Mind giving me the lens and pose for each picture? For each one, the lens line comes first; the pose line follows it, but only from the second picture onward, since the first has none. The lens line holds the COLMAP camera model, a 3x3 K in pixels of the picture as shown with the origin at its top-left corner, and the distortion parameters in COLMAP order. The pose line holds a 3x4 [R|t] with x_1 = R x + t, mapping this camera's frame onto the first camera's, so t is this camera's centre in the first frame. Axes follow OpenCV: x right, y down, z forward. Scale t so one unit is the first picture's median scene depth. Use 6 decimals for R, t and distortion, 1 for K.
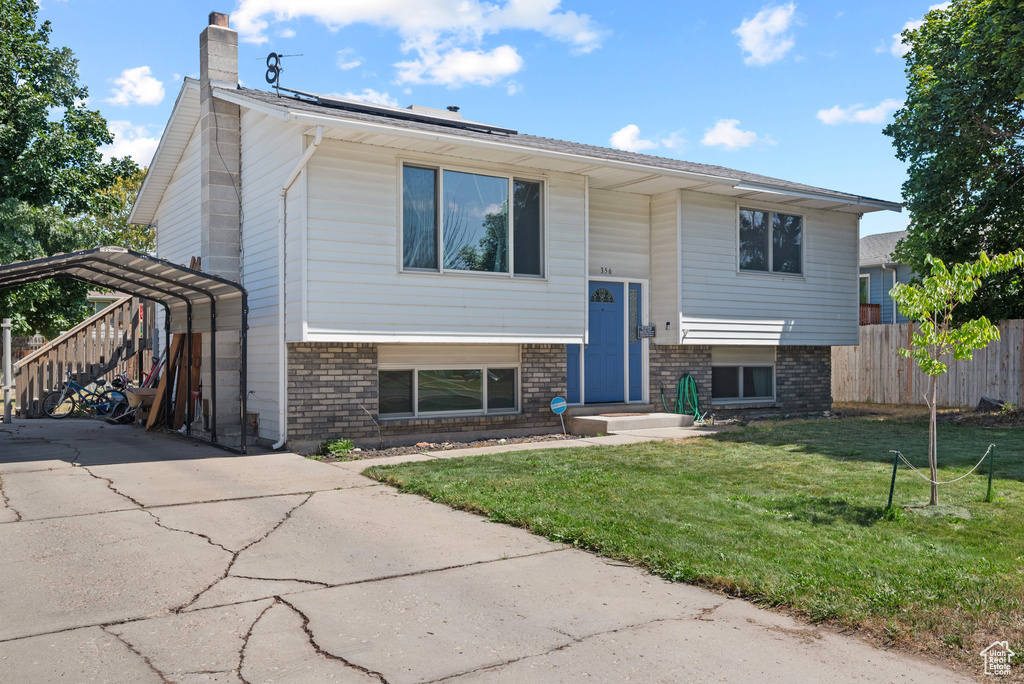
lens RADIAL K [[867.7, 0, 511.6], [0, 867.7, 342.5], [0, 0, 1]] dist [-0.002773, -0.014514]
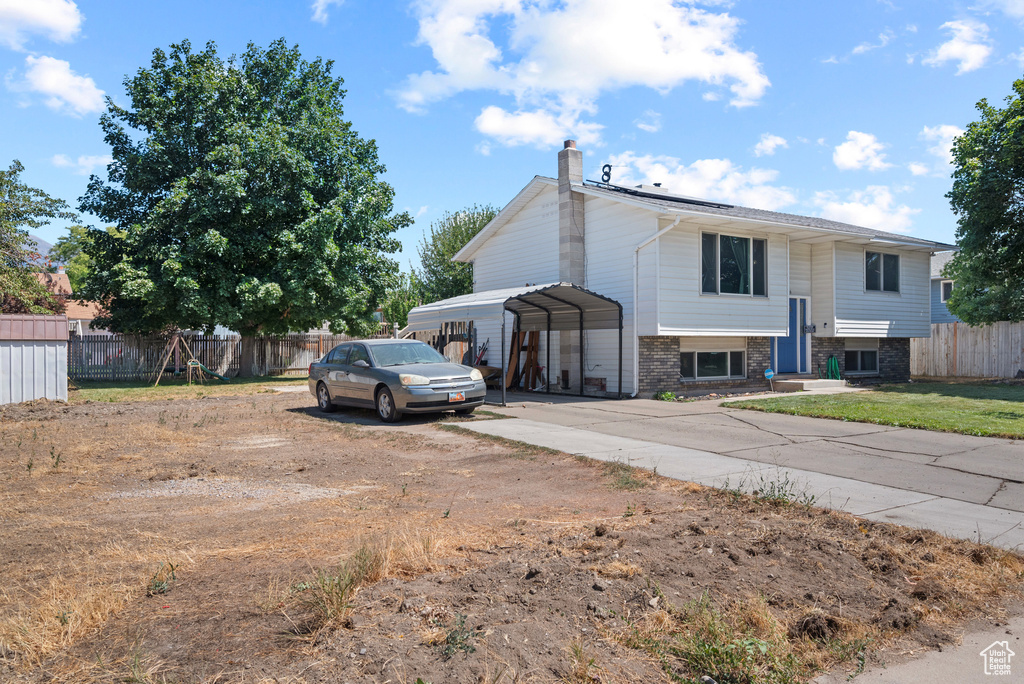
lens RADIAL K [[721.3, 0, 512.7], [0, 721.3, 335.8], [0, 0, 1]] dist [0.002491, 0.000155]
pose [[0.999845, -0.002952, -0.017345, -0.382825], [0.002907, 0.999992, -0.002625, 0.002193], [0.017353, 0.002575, 0.999846, -0.358170]]
